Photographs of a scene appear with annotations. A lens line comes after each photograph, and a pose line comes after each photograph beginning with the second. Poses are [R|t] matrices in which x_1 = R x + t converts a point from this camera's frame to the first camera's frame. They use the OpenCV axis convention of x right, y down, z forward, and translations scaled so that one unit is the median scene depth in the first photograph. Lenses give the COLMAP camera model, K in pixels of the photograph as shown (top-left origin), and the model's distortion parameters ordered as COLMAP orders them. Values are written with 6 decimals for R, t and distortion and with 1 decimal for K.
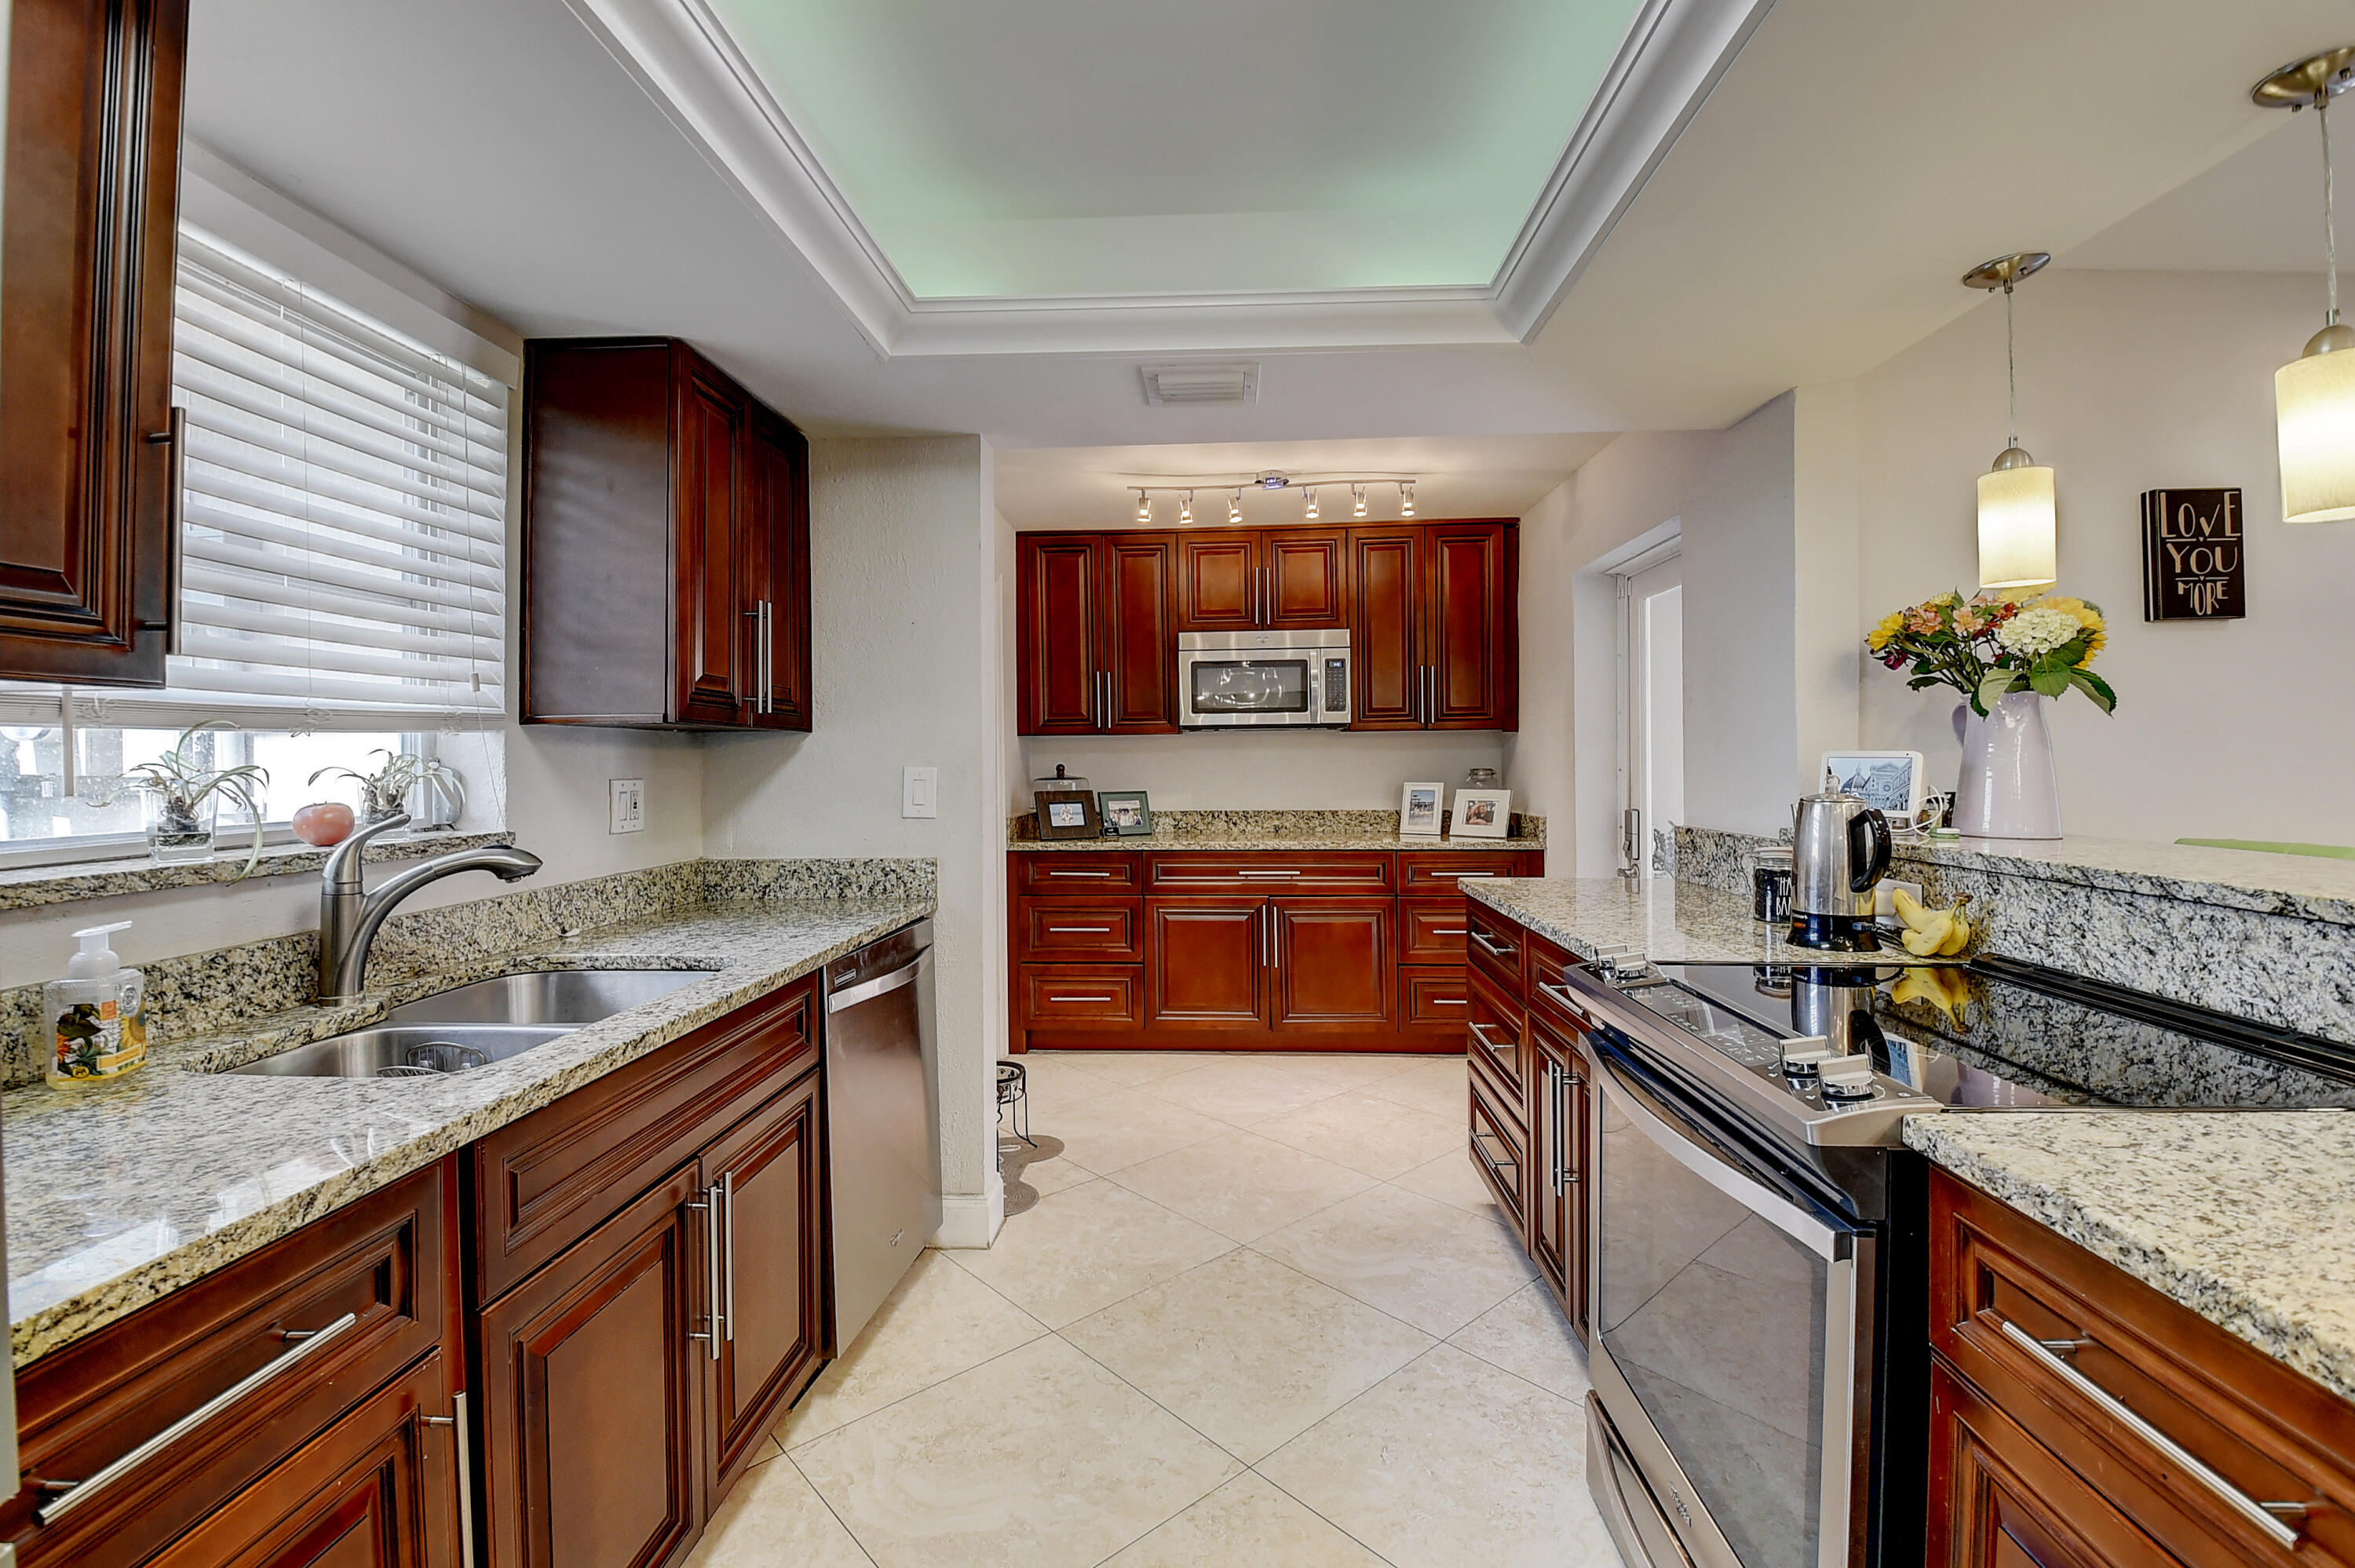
lens RADIAL K [[1040.2, 0, 1167.2], [0, 1040.2, 753.5], [0, 0, 1]] dist [0.017101, -0.029595]
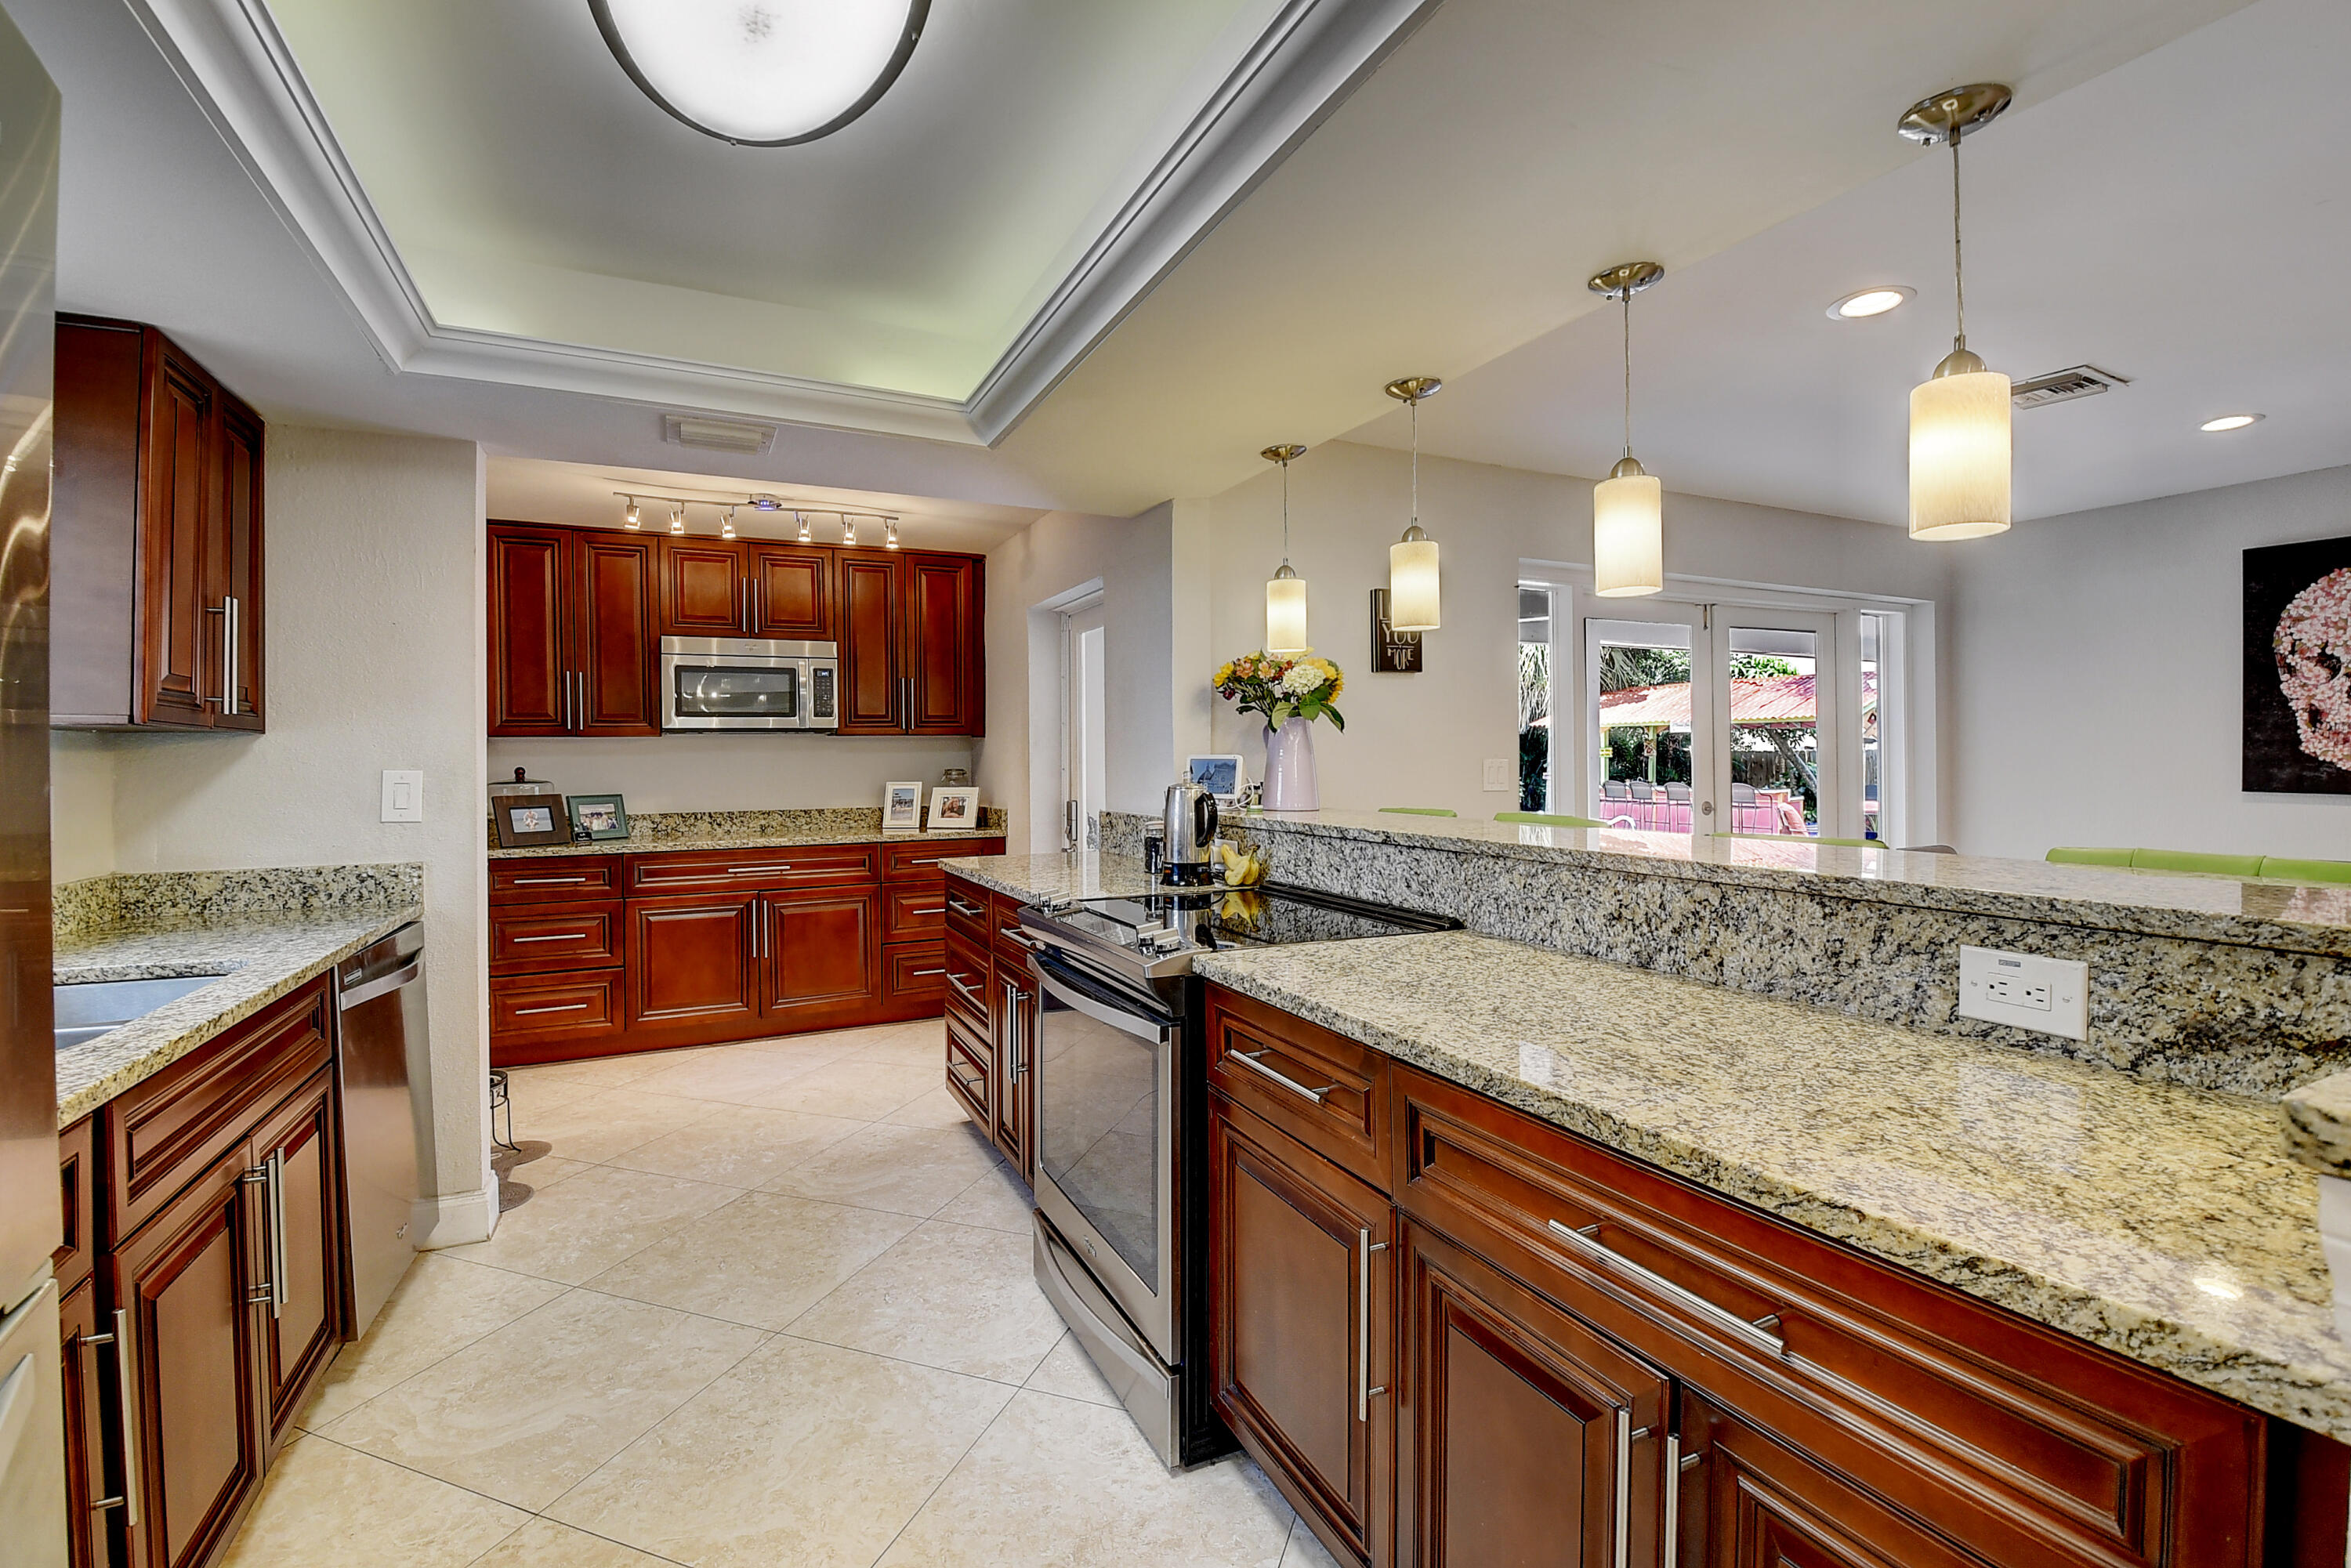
lens RADIAL K [[1038.5, 0, 1165.2], [0, 1038.5, 753.5], [0, 0, 1]] dist [0.017101, -0.029595]
pose [[0.878278, 0.000951, 0.478149, -0.083529], [-0.000082, 0.999998, -0.001839, -0.001156], [-0.478150, 0.001576, 0.878277, -0.236055]]
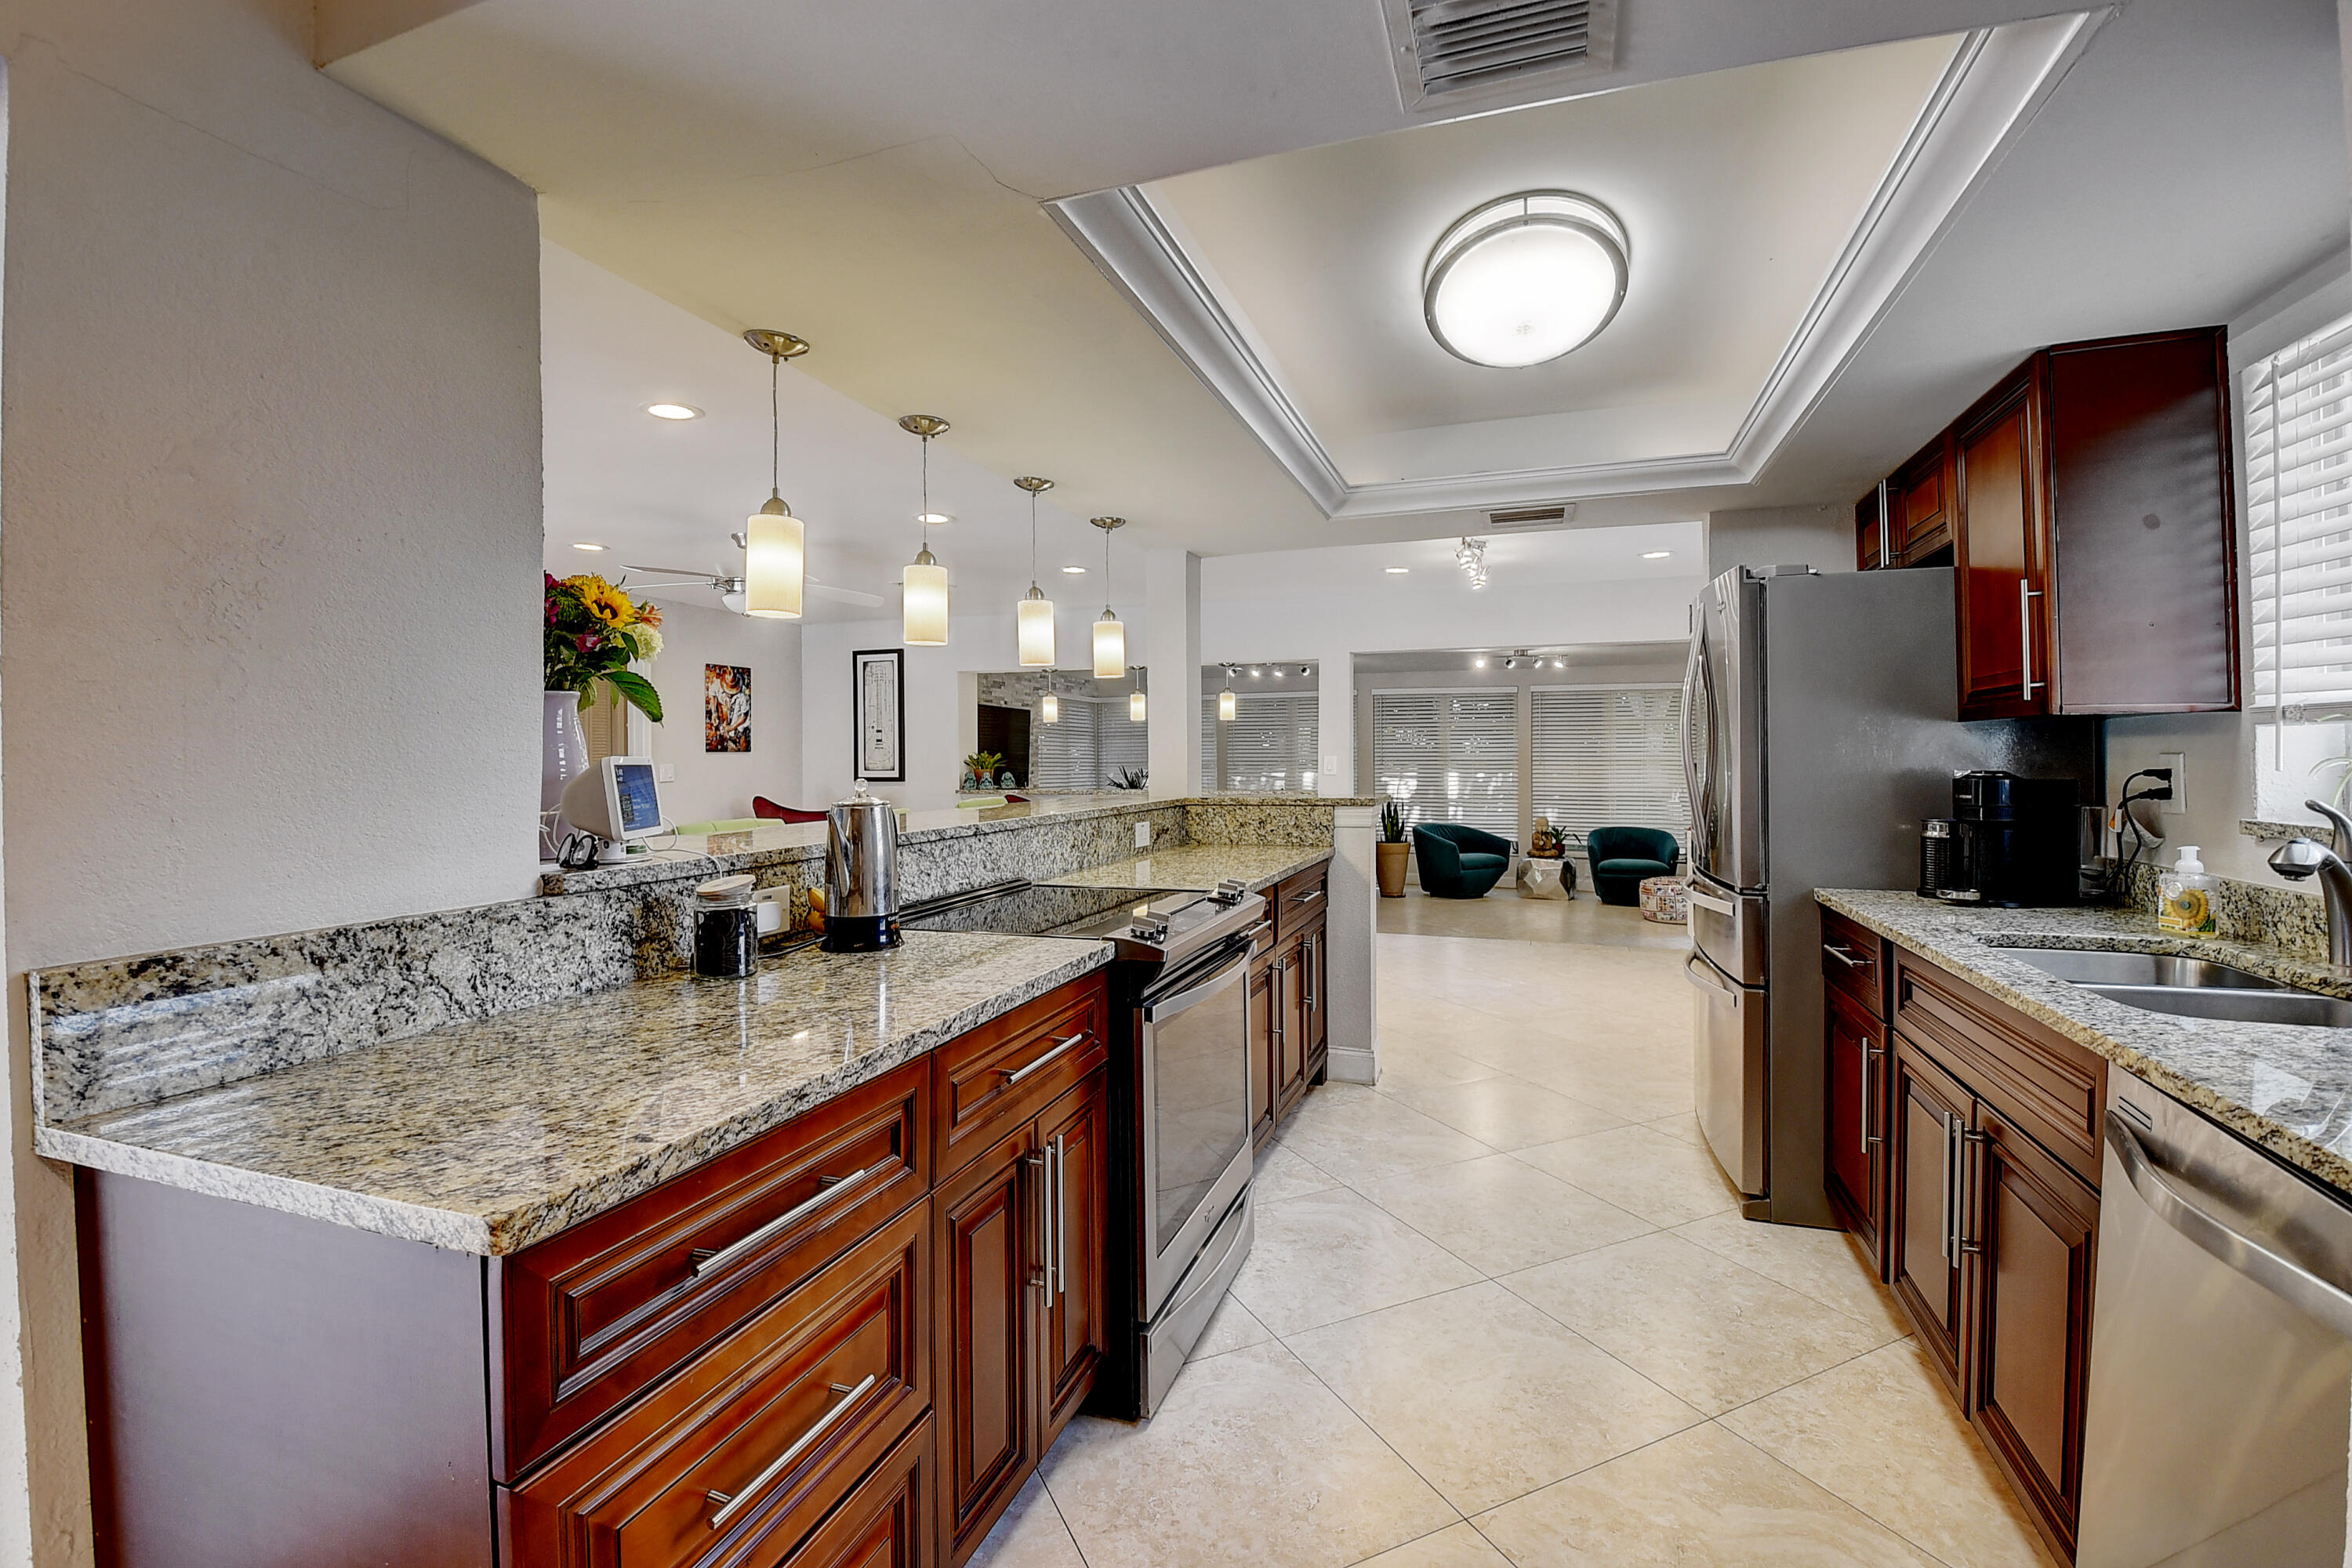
lens RADIAL K [[1039.0, 0, 1165.7], [0, 1039.0, 753.5], [0, 0, 1]] dist [0.017101, -0.029595]
pose [[-0.957804, 0.013314, 0.287114, 0.043558], [0.011769, 0.999905, -0.007106, 0.004419], [-0.287181, -0.003428, -0.957870, 1.476952]]
